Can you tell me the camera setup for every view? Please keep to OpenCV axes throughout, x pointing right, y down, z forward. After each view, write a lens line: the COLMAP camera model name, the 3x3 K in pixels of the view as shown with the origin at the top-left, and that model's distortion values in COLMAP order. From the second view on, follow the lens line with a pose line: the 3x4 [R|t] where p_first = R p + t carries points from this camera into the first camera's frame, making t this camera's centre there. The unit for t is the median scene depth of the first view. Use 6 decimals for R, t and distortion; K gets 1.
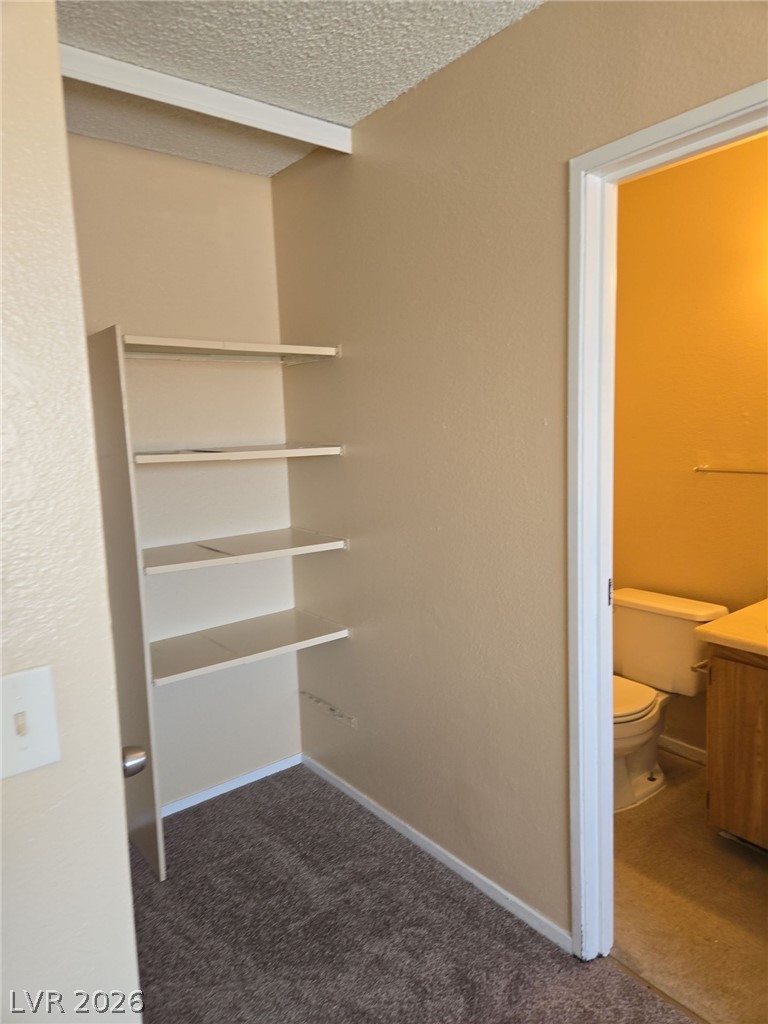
lens RADIAL K [[680.1, 0, 385.7], [0, 680.1, 517.3], [0, 0, 1]] dist [0.070749, -0.056230]
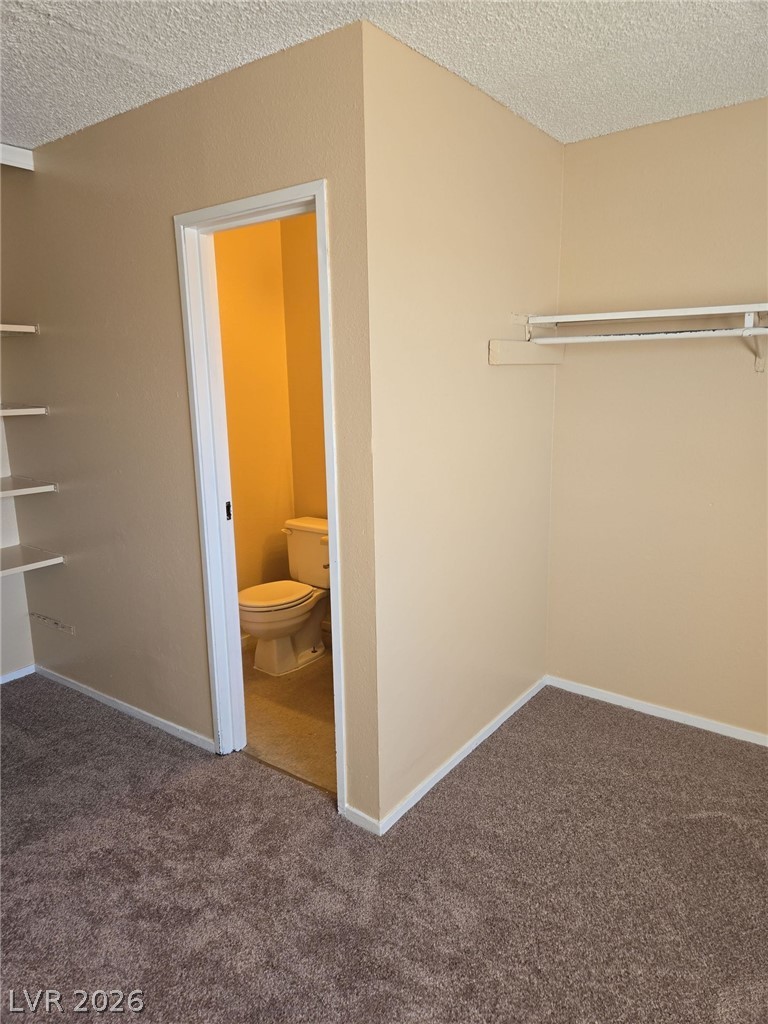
lens RADIAL K [[680.1, 0, 388.2], [0, 680.1, 513.9], [0, 0, 1]] dist [0.070749, -0.056230]
pose [[0.962737, -0.038787, 0.267645, 0.222199], [0.022277, 0.997672, 0.064451, 0.023966], [-0.269522, -0.056087, 0.961360, -0.440397]]
